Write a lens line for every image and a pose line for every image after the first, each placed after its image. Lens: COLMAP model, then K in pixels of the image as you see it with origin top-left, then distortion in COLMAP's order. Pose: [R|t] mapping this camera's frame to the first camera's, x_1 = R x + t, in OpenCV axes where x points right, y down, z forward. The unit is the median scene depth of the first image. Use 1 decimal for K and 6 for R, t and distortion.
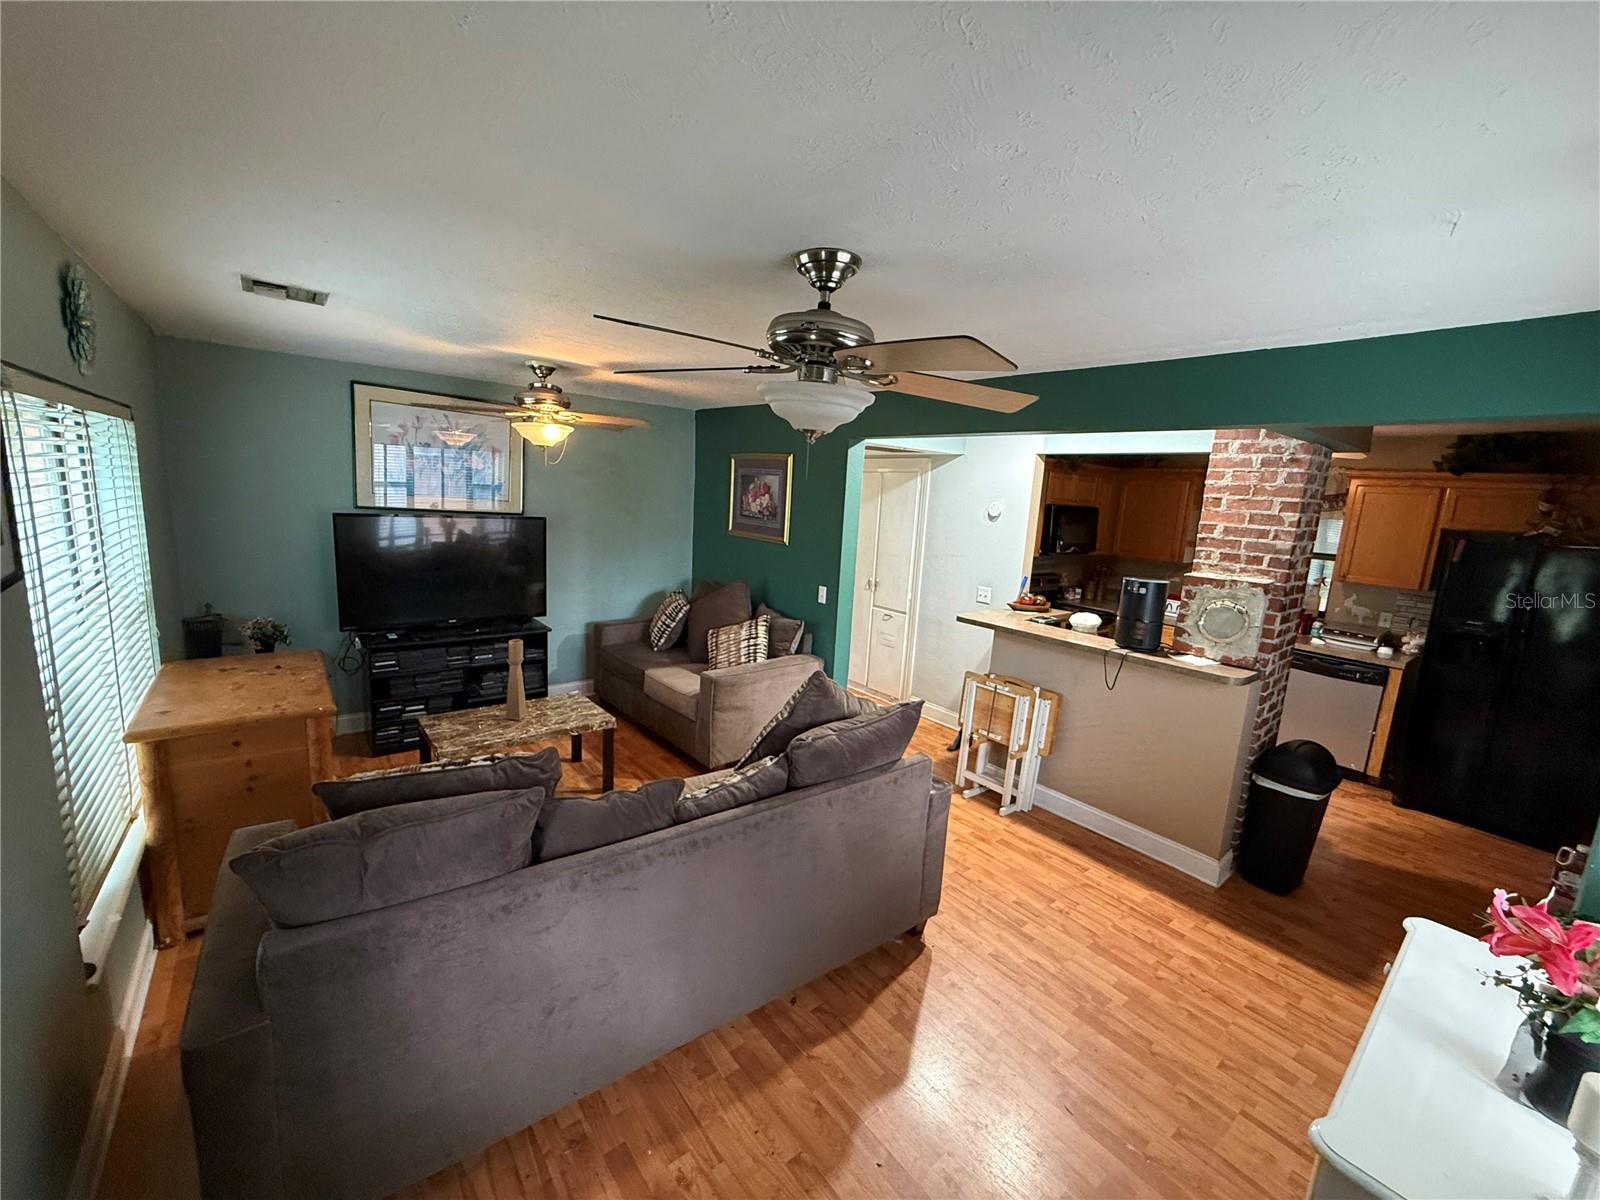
lens RADIAL K [[636.5, 0, 800.0], [0, 636.5, 600.0], [0, 0, 1]] dist [0.001897, 0.000118]
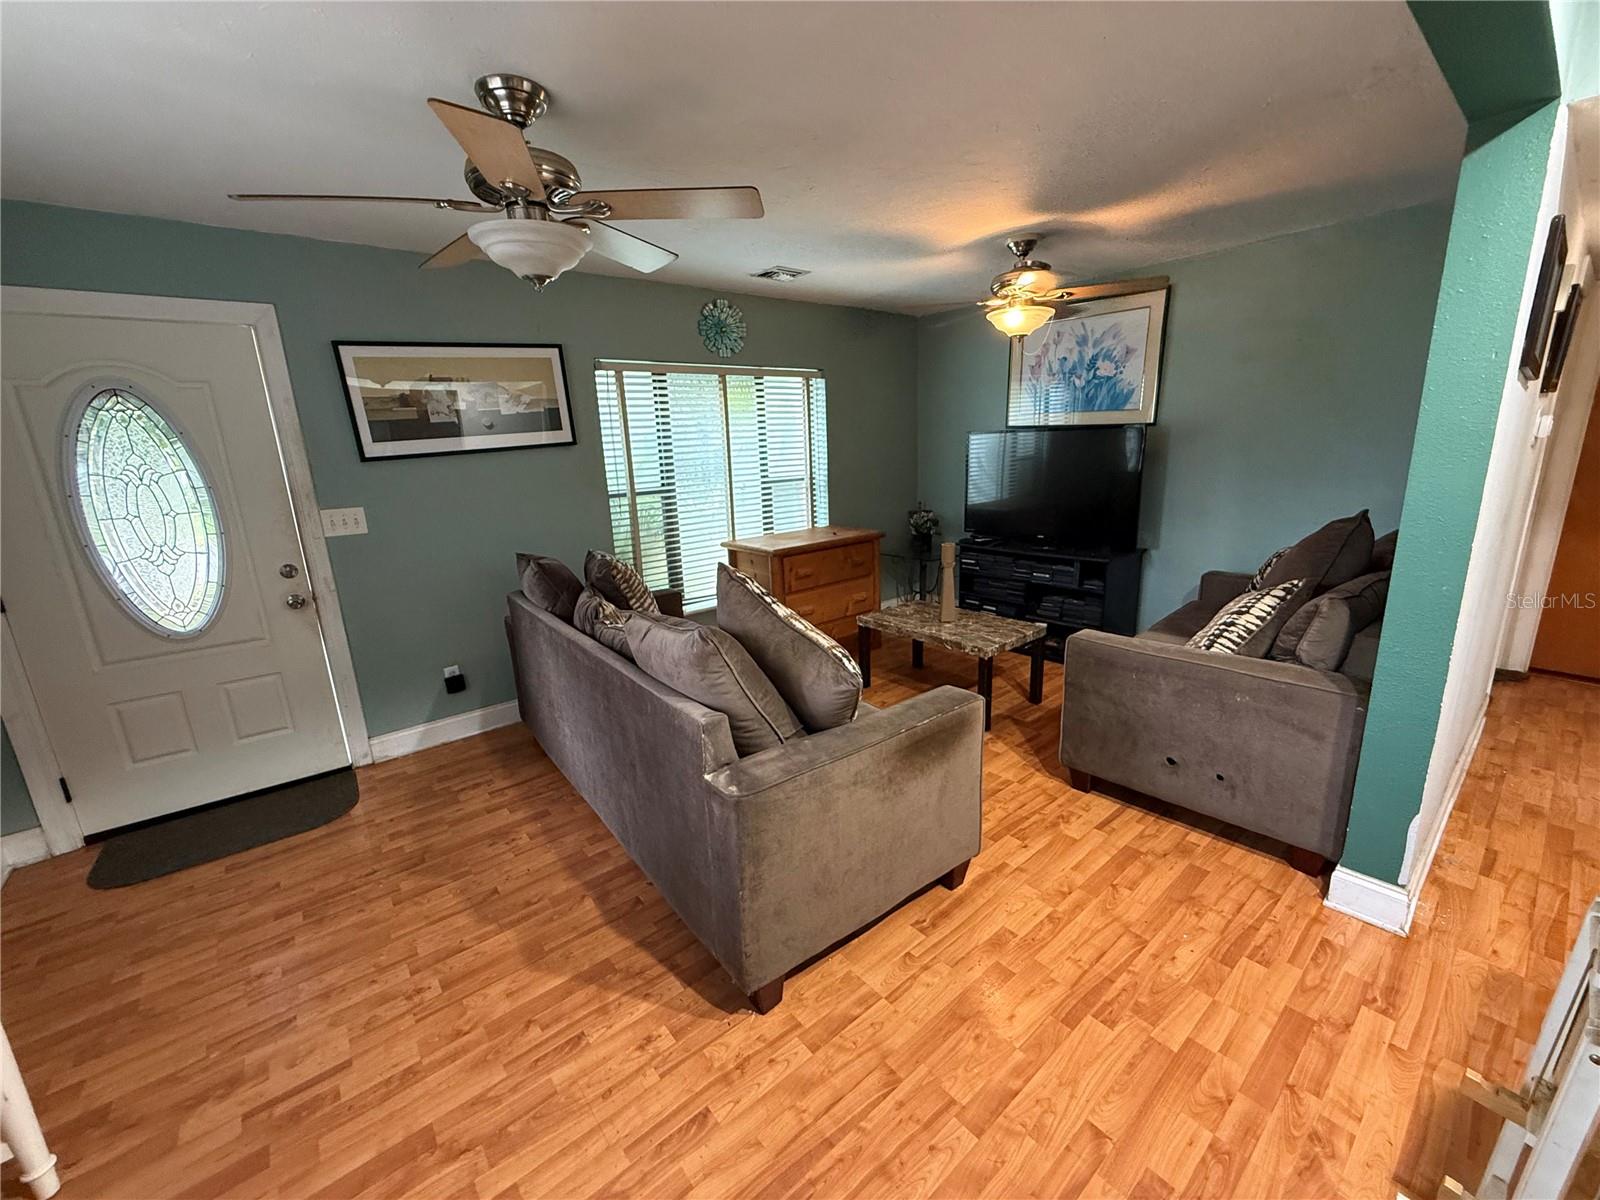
lens RADIAL K [[636.5, 0, 800.0], [0, 636.5, 600.0], [0, 0, 1]] dist [0.001897, 0.000118]
pose [[0.010273, 0.182891, -0.983080, 0.742450], [-0.132363, 0.974729, 0.179954, -0.000374], [0.991148, 0.128275, 0.034222, 0.963777]]
